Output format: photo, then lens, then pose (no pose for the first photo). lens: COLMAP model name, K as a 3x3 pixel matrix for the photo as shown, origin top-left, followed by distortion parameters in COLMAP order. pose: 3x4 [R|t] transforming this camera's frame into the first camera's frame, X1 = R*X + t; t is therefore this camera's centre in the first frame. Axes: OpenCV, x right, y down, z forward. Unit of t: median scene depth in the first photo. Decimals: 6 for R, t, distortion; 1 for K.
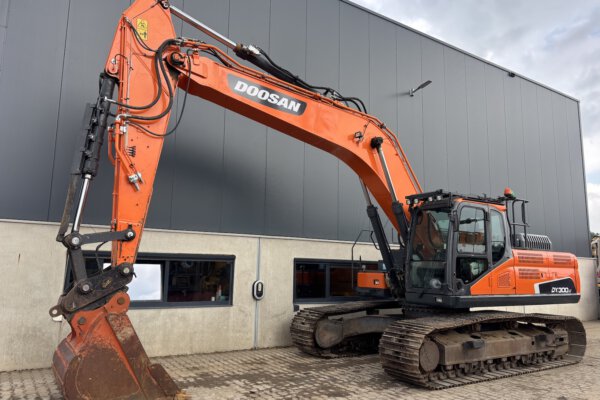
lens RADIAL K [[451.9, 0, 301.0], [0, 451.9, 199.7], [0, 0, 1]] dist [0.039295, -0.046802]
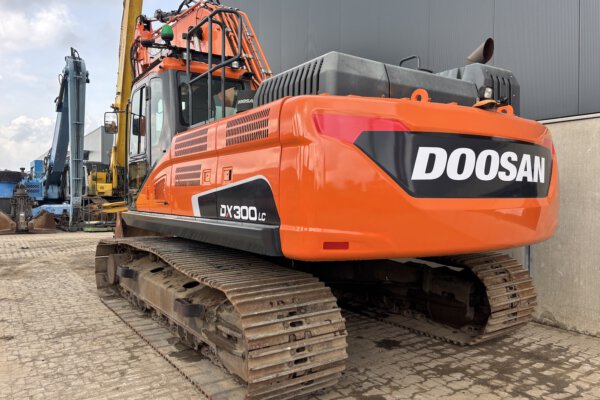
lens RADIAL K [[451.9, 0, 300.6], [0, 451.9, 199.3], [0, 0, 1]] dist [0.039295, -0.046802]
pose [[0.017210, -0.009222, -0.999809, 1.010956], [0.156943, 0.987587, -0.006408, 0.213328], [0.987458, -0.156803, 0.018444, 1.125511]]
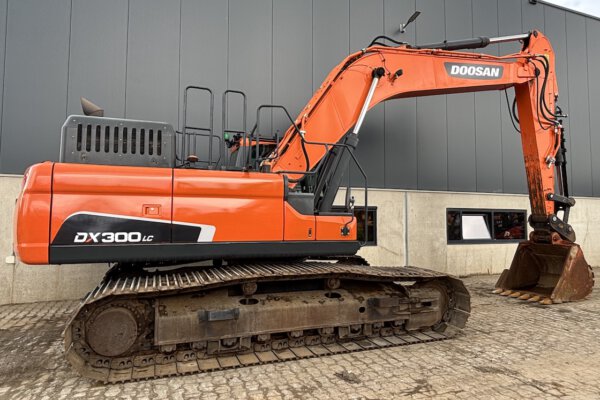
lens RADIAL K [[377.5, 0, 300.0], [0, 377.5, 196.9], [0, 0, 1]] dist [0.017987, -0.014545]
pose [[0.975915, -0.022660, -0.216971, 0.540126], [0.043979, 0.994606, 0.093938, 0.083400], [0.213672, -0.101217, 0.971648, 0.430595]]
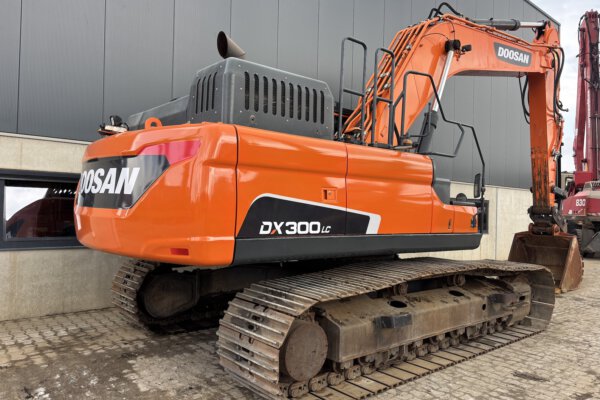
lens RADIAL K [[451.9, 0, 290.8], [0, 451.9, 205.6], [0, 0, 1]] dist [0.039295, -0.046802]
pose [[0.994036, 0.005080, 0.108938, 0.164930], [-0.021417, 0.988557, 0.149322, 0.081945], [-0.106932, -0.150765, 0.982769, 0.414956]]
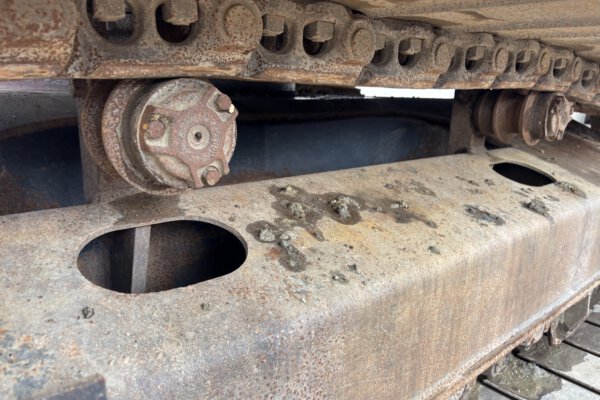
lens RADIAL K [[451.9, 0, 297.0], [0, 451.9, 197.8], [0, 0, 1]] dist [0.039295, -0.046802]
pose [[0.992105, -0.020725, 0.123687, 0.363124], [-0.029030, 0.921512, 0.387263, 0.239368], [-0.122005, -0.387796, 0.913635, 0.850397]]
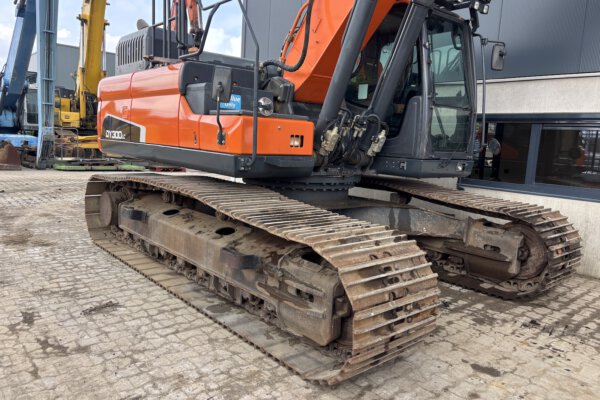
lens RADIAL K [[451.9, 0, 315.6], [0, 451.9, 196.4], [0, 0, 1]] dist [0.039295, -0.046802]
pose [[0.141625, 0.108477, -0.983959, 0.946177], [0.105366, 0.986679, 0.123943, 0.204603], [0.984297, -0.121229, 0.128309, 1.026697]]
